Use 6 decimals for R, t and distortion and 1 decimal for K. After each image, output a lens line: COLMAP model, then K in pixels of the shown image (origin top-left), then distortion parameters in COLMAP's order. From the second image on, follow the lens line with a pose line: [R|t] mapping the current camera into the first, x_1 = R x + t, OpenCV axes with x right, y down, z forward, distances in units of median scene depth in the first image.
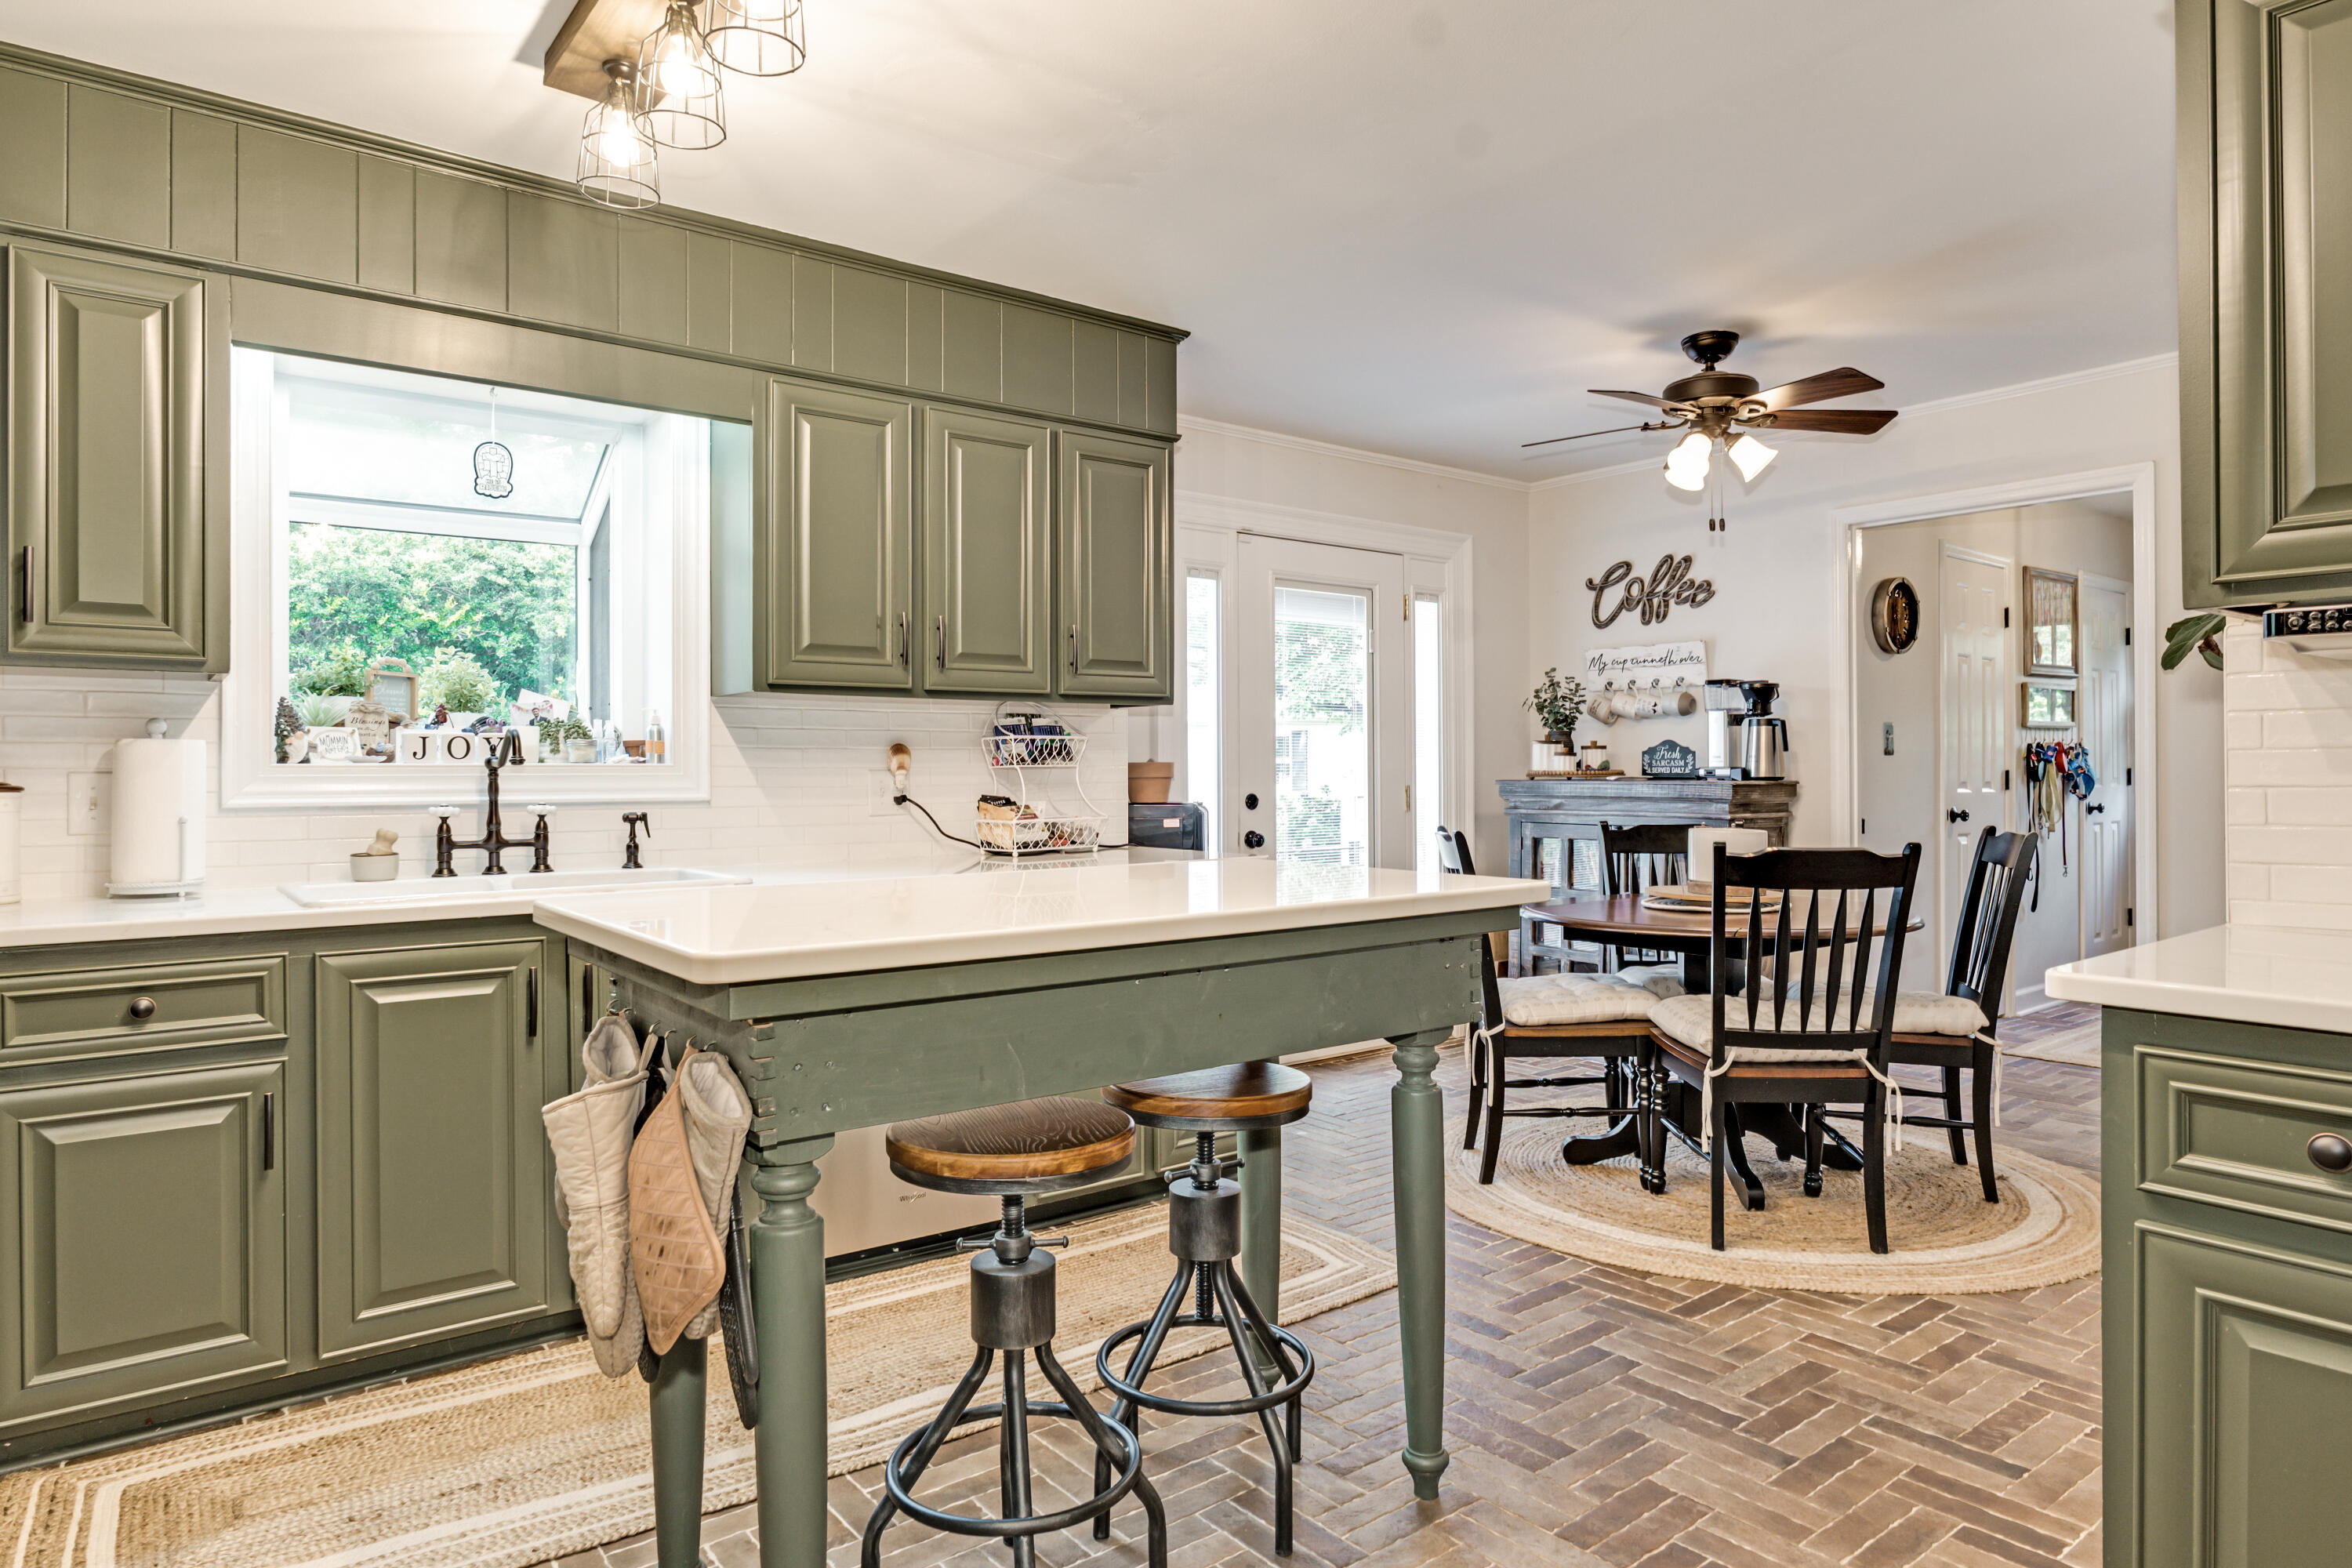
lens RADIAL K [[1375.2, 0, 1187.4], [0, 1375.2, 782.8], [0, 0, 1]] dist [-0.033856, 0.030223]
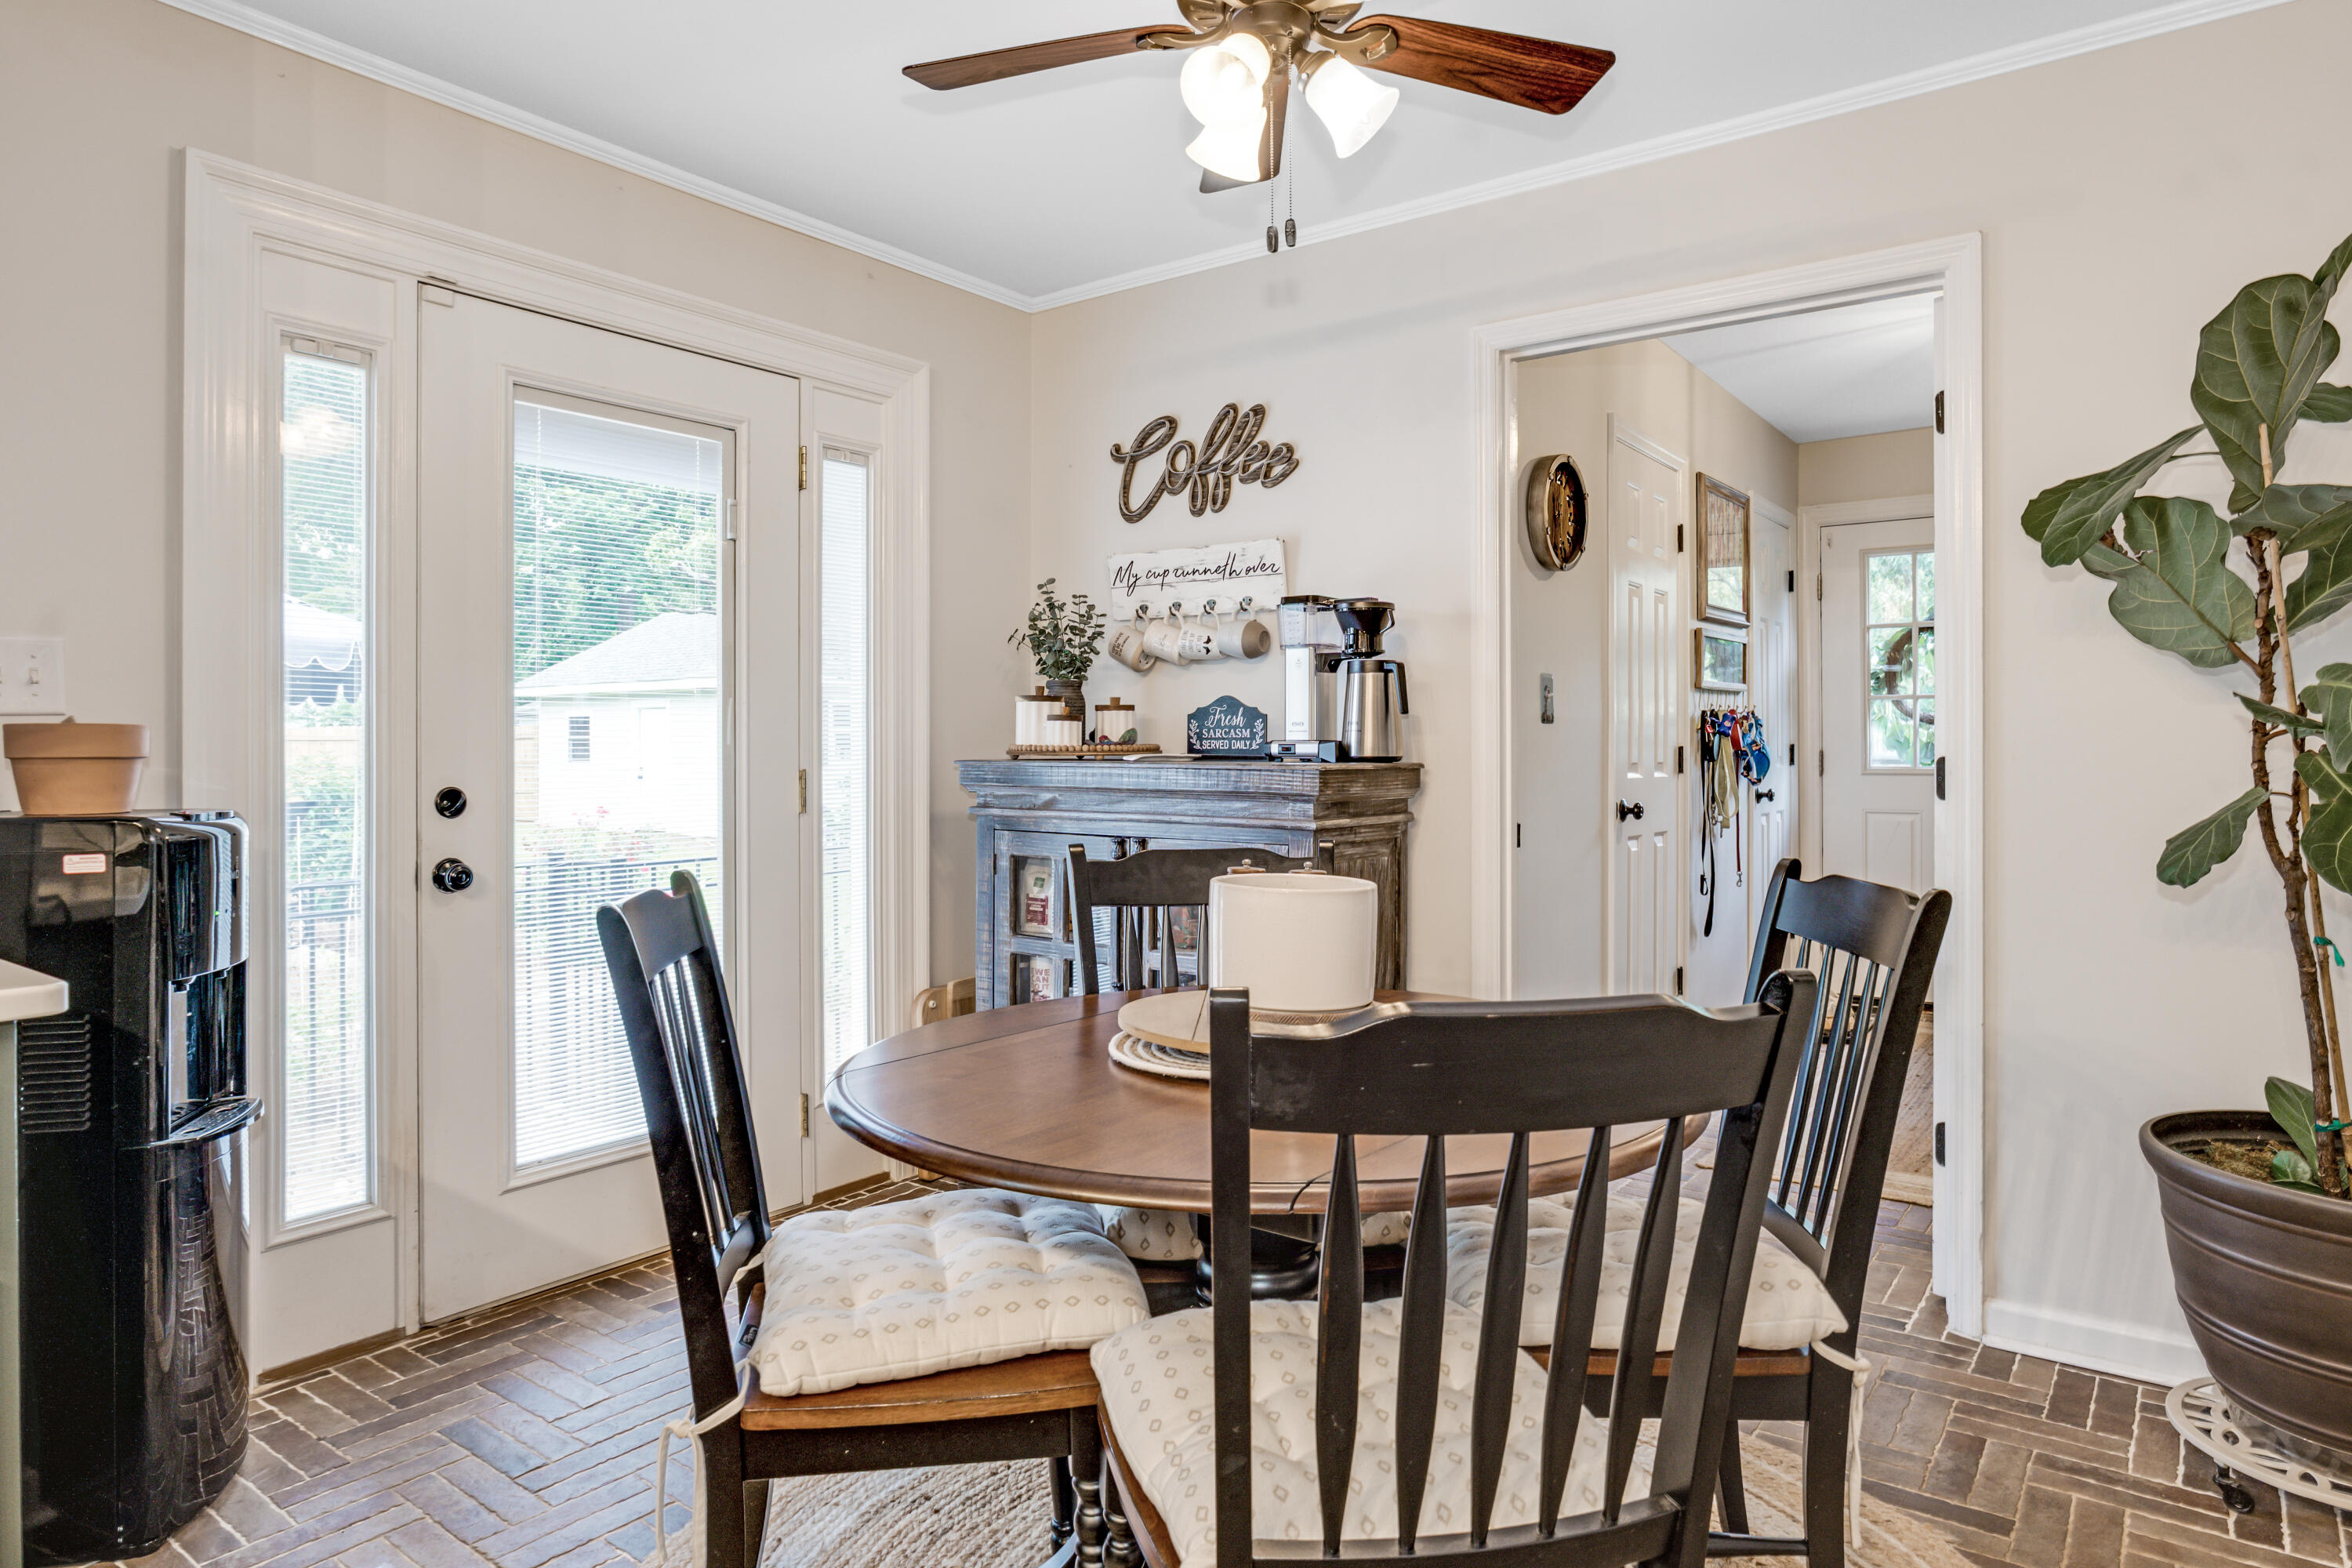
lens RADIAL K [[1375.2, 0, 1187.4], [0, 1375.2, 782.8], [0, 0, 1]] dist [-0.033856, 0.030223]
pose [[0.964718, -0.003739, 0.263260, 0.167181], [-0.001522, 0.999803, 0.019778, -0.004295], [-0.263283, -0.019481, 0.964522, 0.396689]]
